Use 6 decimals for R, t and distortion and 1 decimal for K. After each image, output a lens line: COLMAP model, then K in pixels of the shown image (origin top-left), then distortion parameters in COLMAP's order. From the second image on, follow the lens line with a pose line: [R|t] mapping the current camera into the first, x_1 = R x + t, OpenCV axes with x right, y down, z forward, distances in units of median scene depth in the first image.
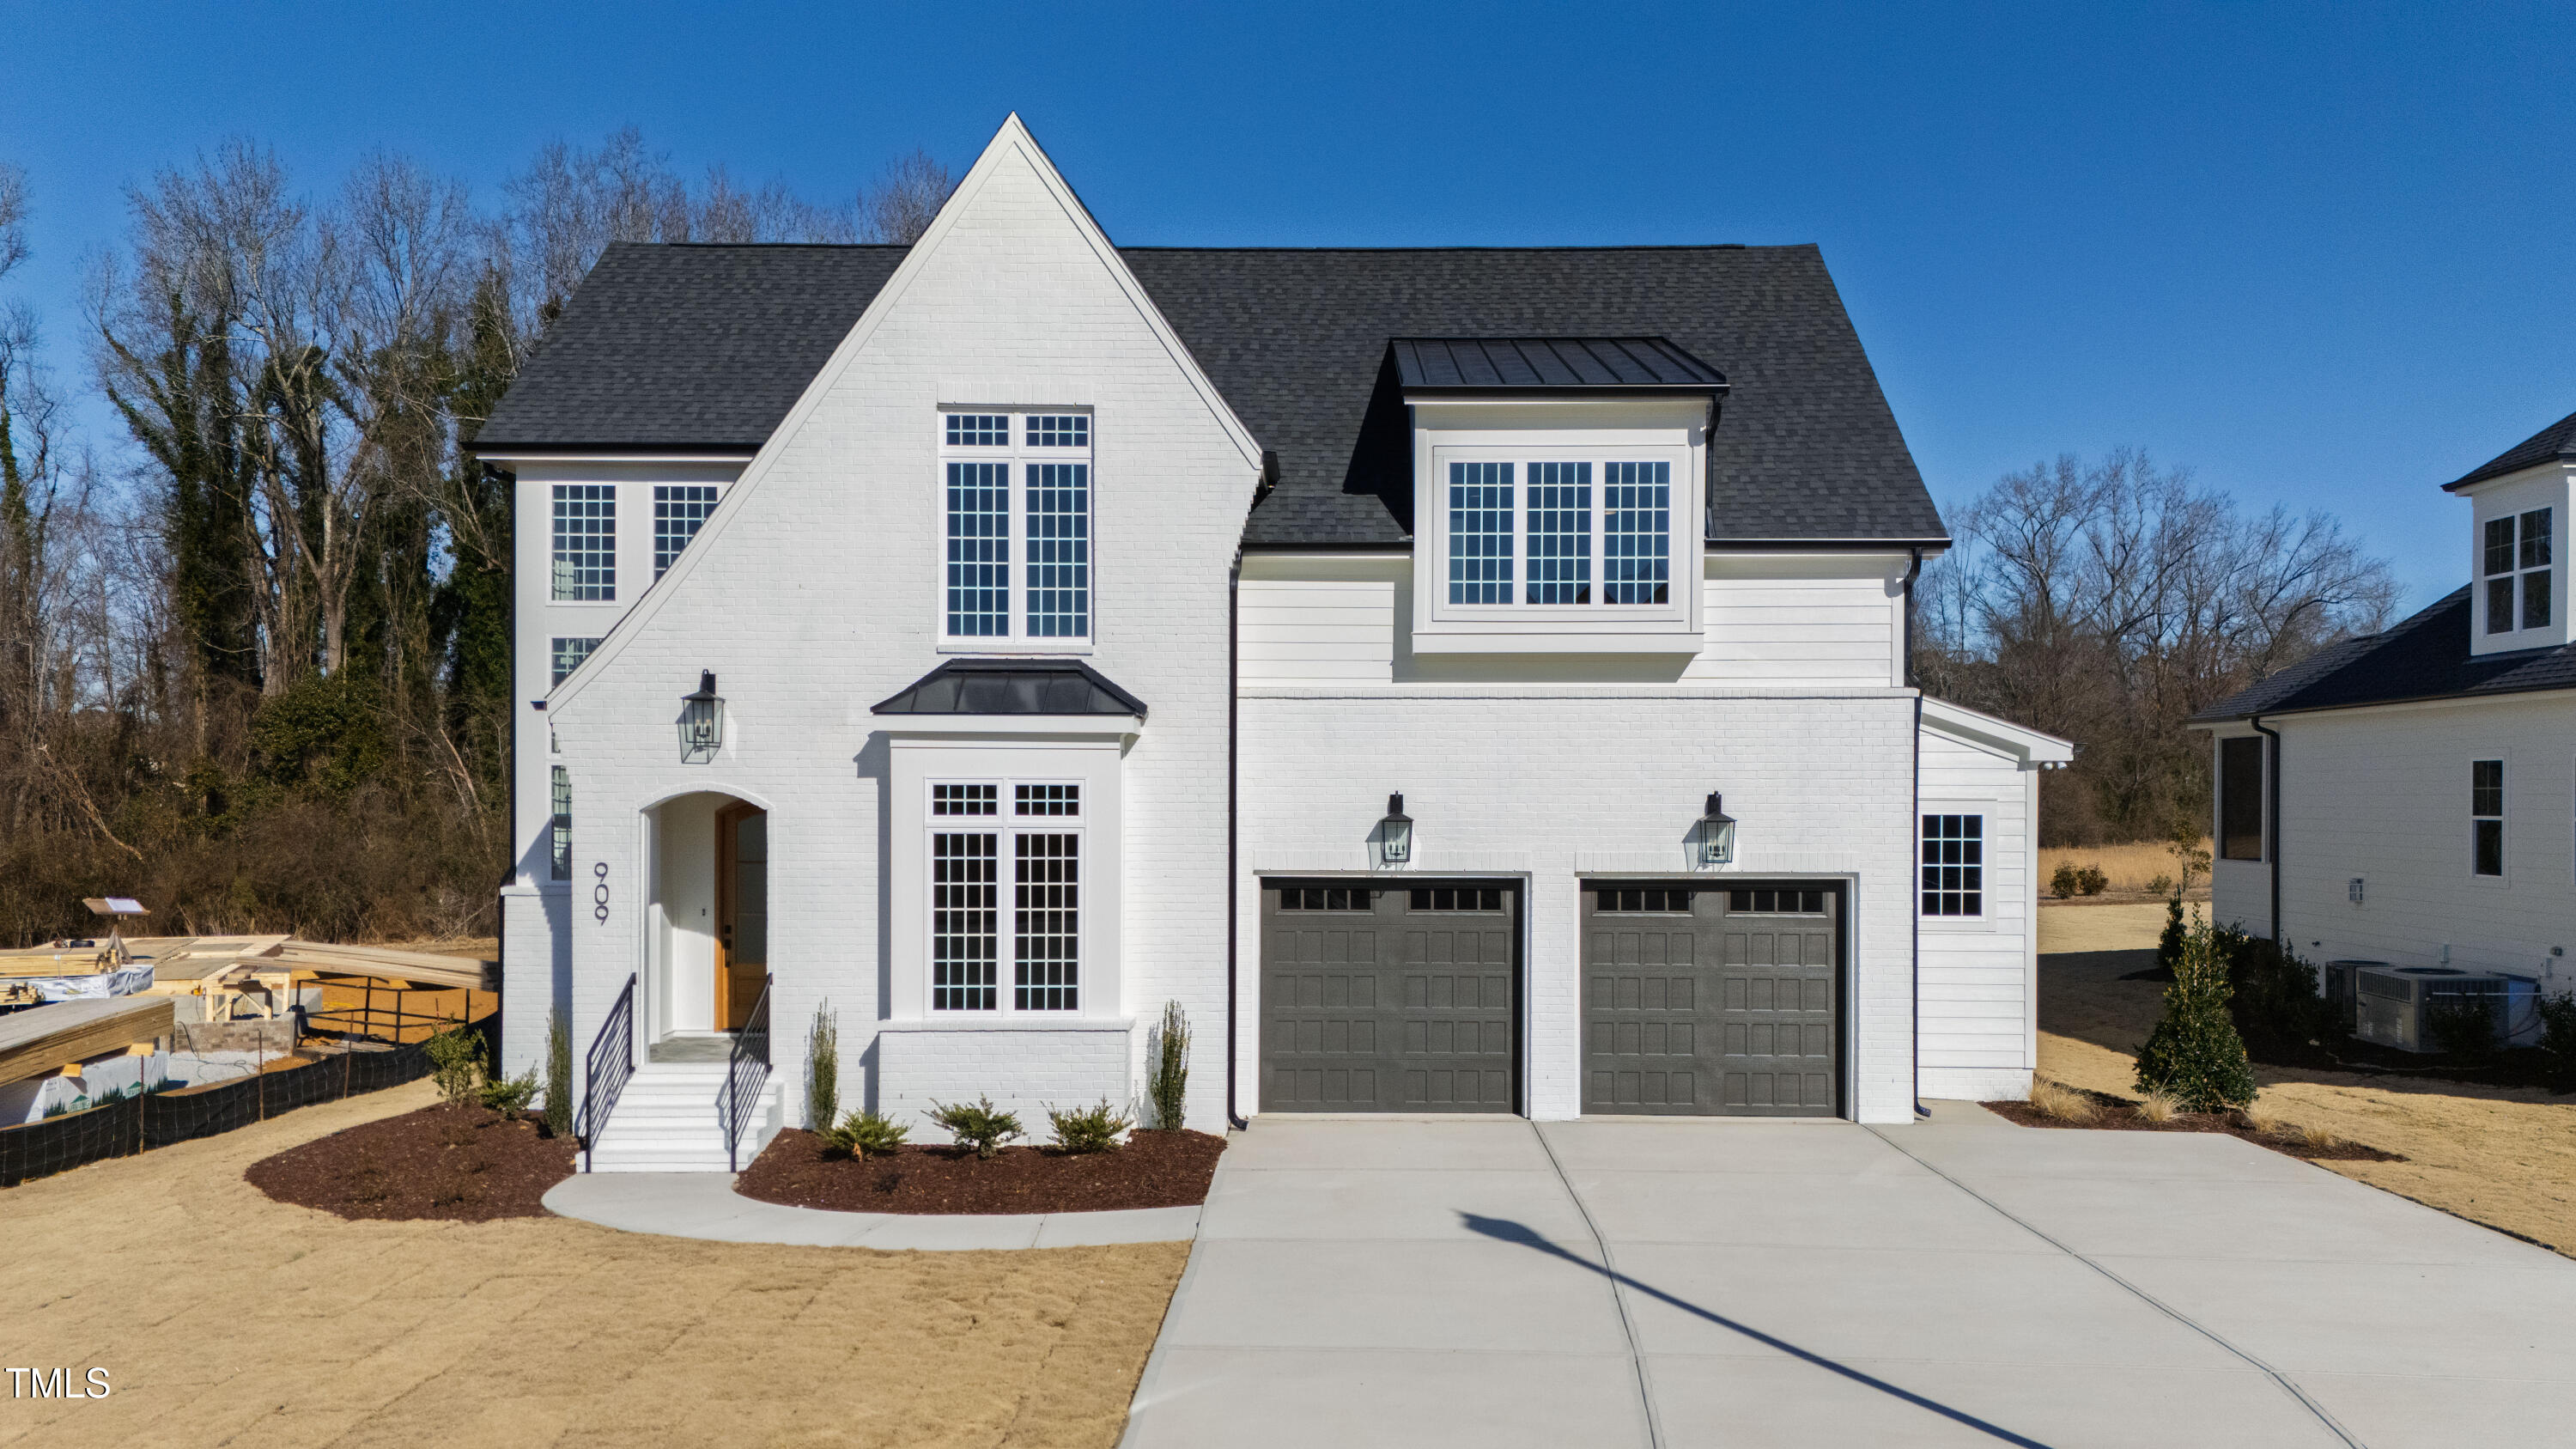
lens RADIAL K [[2127.9, 0, 1322.3], [0, 2127.9, 802.1], [0, 0, 1]] dist [0.106848, -0.109505]
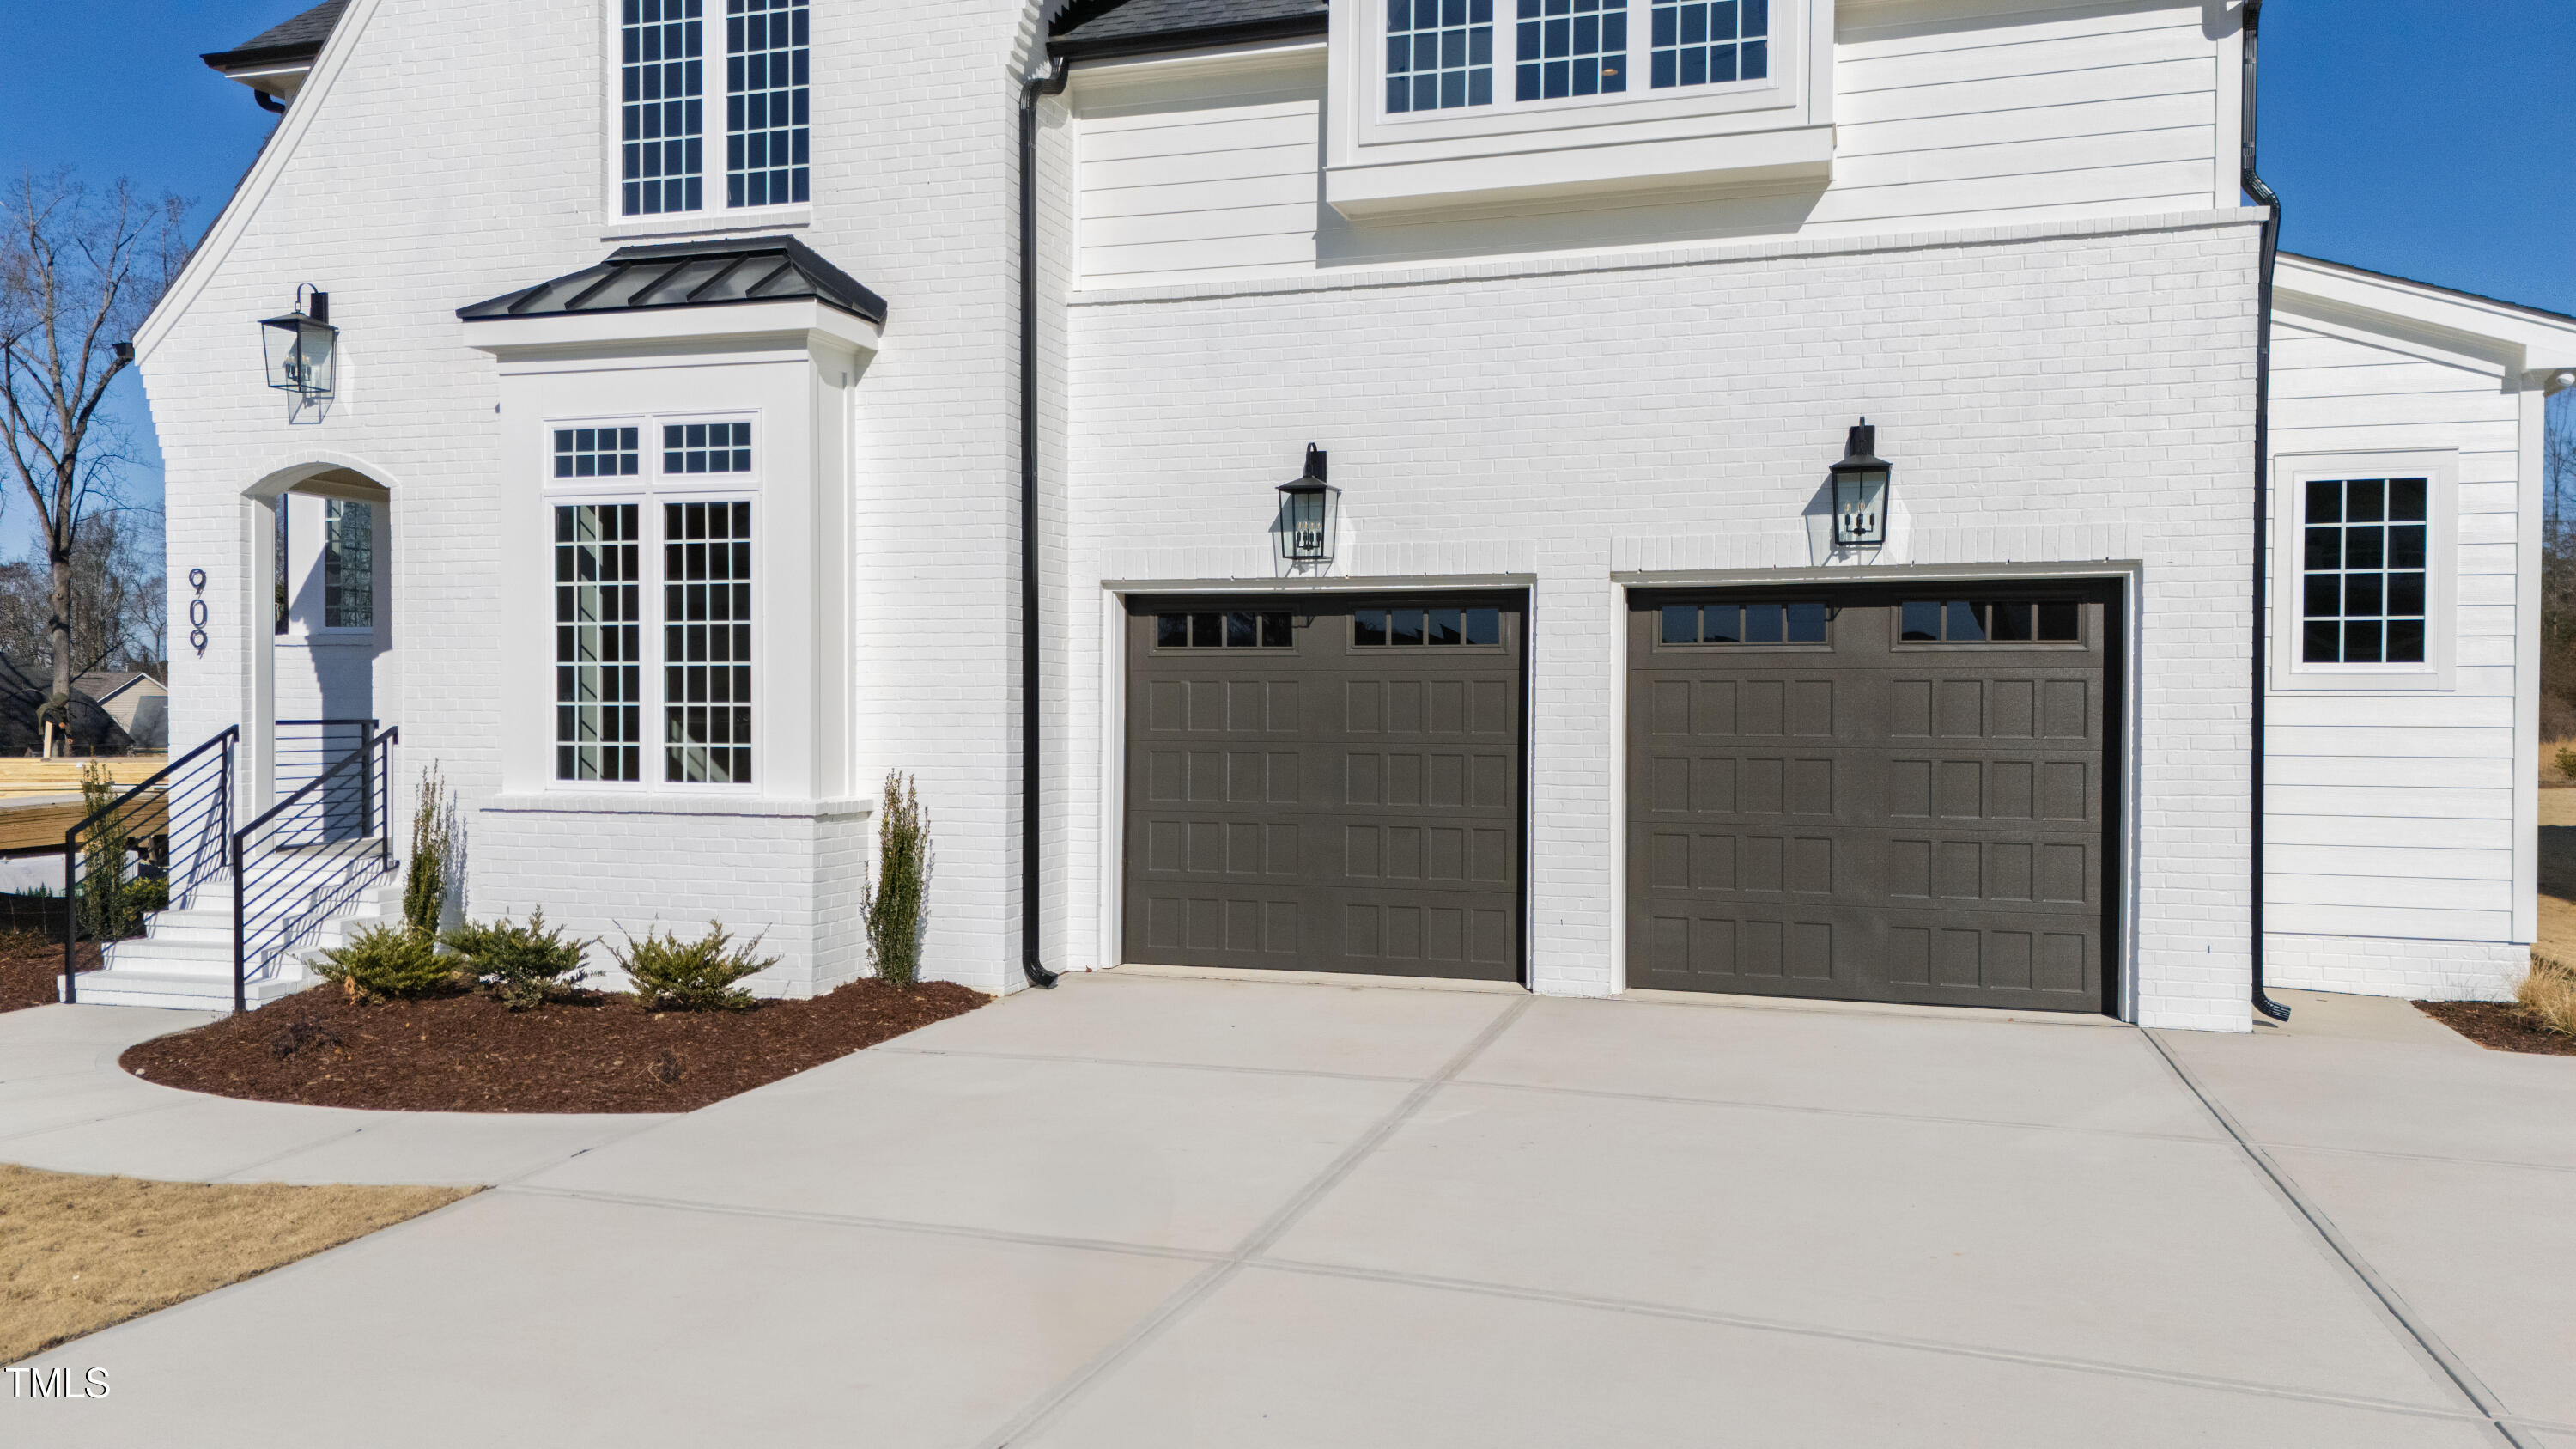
lens RADIAL K [[1919.0, 0, 1288.0], [0, 1919.0, 724.5], [0, 0, 1]] dist [0.031344, -0.004975]
pose [[0.956174, 0.004550, -0.292764, 0.194260], [-0.003365, 0.999984, 0.004551, 0.074859], [0.292780, -0.003367, 0.956174, 0.492790]]
